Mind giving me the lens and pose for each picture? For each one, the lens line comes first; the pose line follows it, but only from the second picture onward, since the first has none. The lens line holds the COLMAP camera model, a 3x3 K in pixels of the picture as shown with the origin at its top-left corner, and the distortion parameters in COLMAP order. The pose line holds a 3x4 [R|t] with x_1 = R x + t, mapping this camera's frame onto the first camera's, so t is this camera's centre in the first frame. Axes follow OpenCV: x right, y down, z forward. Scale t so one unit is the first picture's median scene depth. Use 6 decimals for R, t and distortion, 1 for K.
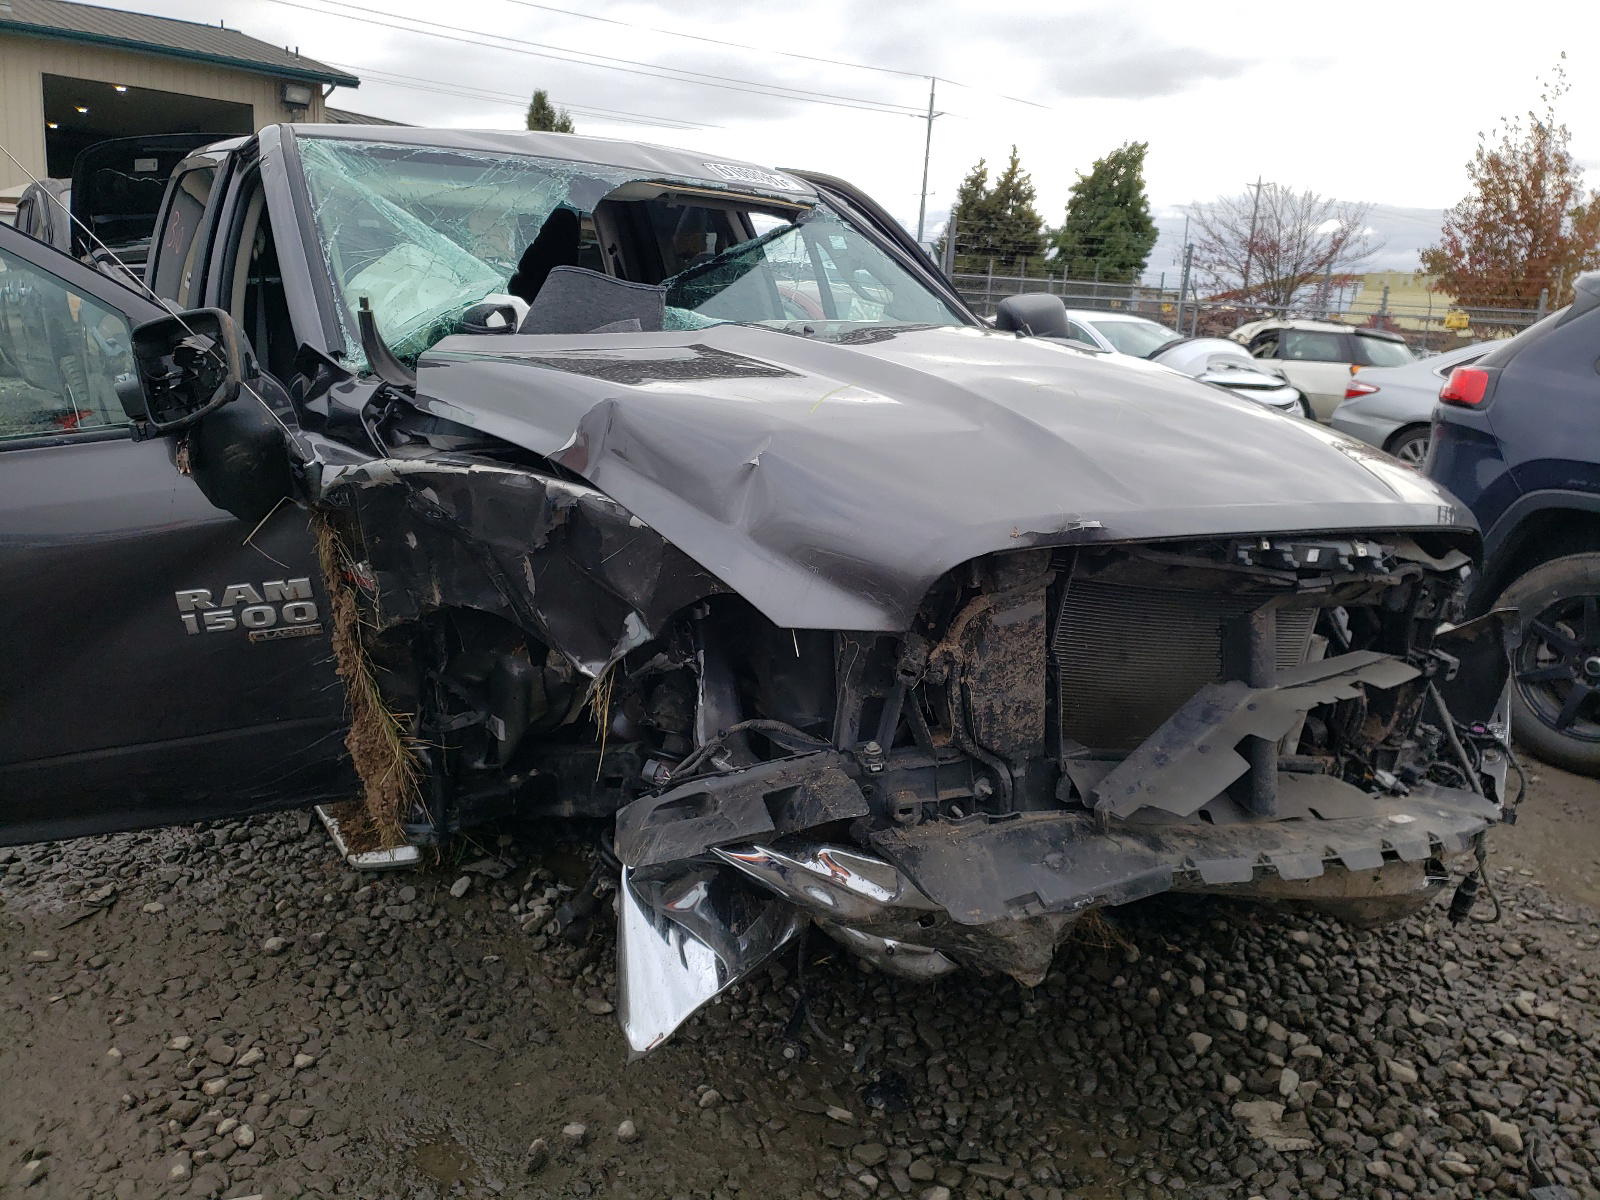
lens RADIAL K [[1226.9, 0, 800.0], [0, 1226.9, 600.0], [0, 0, 1]] dist [-0.015926, 0.059917]
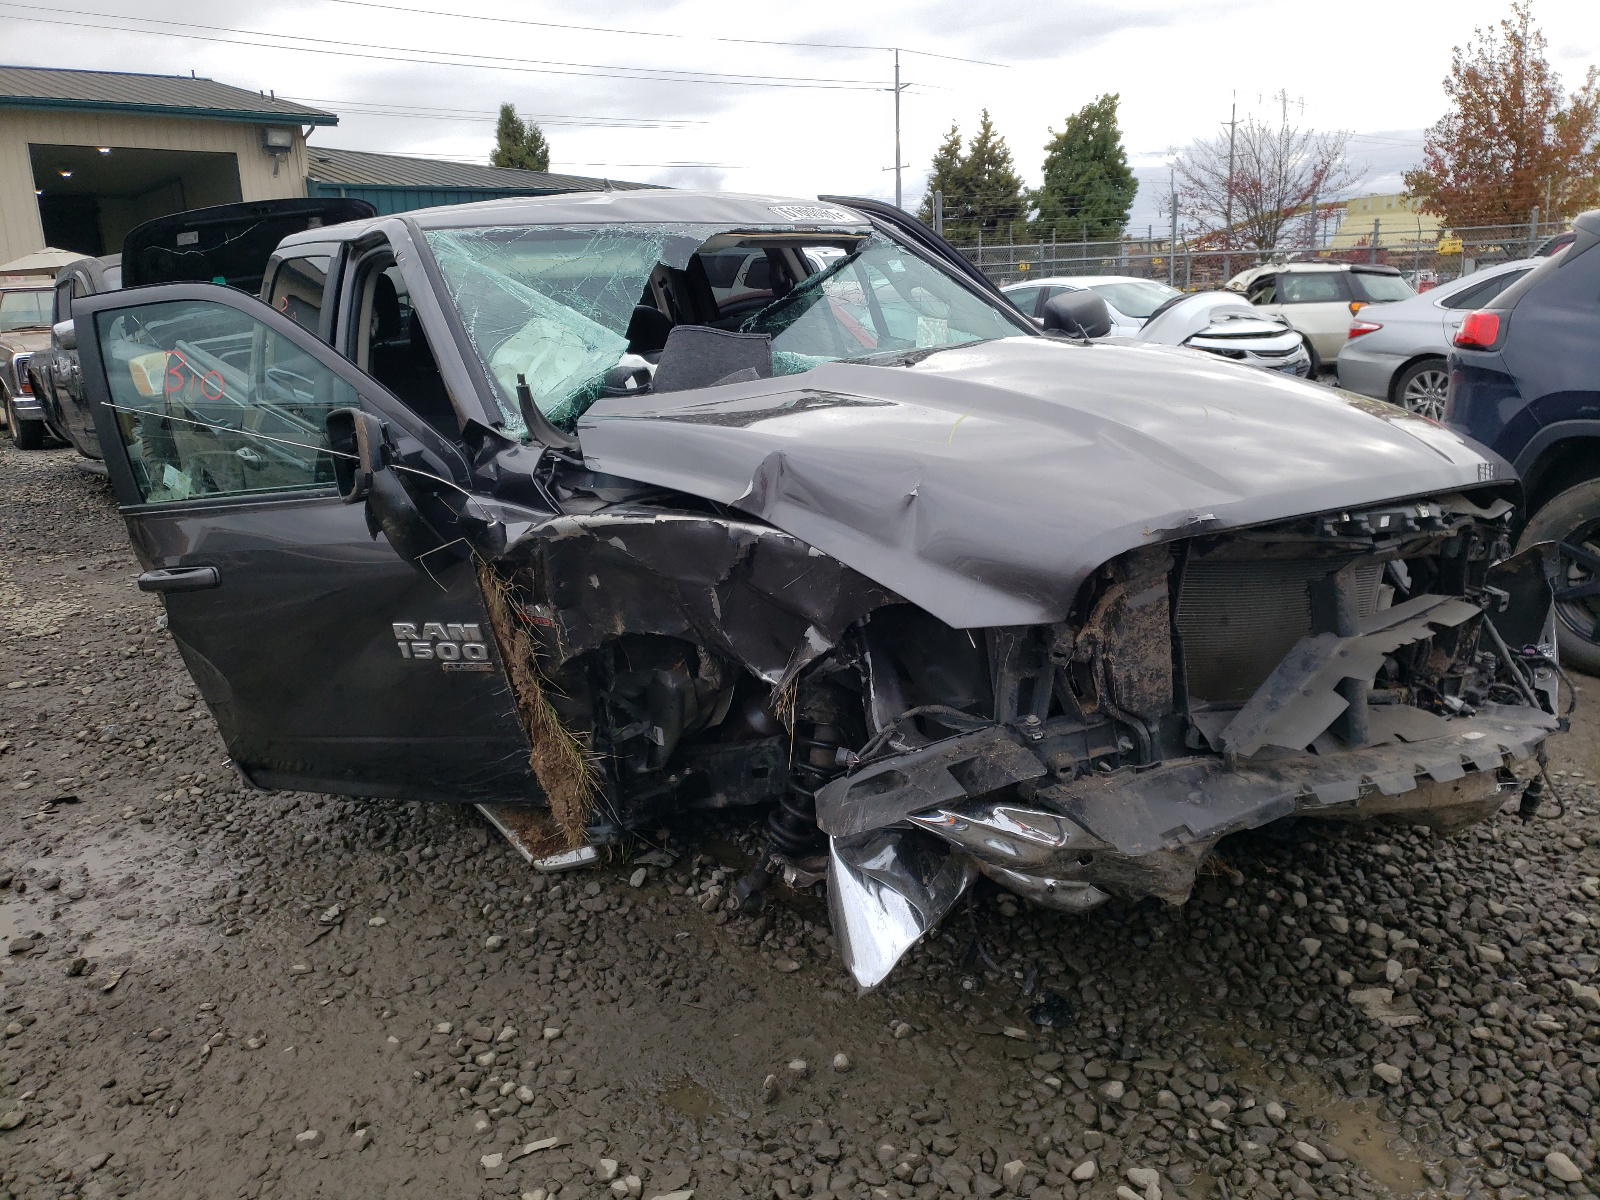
lens RADIAL K [[1216.6, 0, 801.4], [0, 1216.6, 617.6], [0, 0, 1]] dist [-0.005547, 0.047437]
pose [[0.994853, -0.100521, -0.012801, -0.101568], [0.100829, 0.994558, 0.026212, -0.023655], [0.010096, -0.027368, 0.999574, -0.136668]]
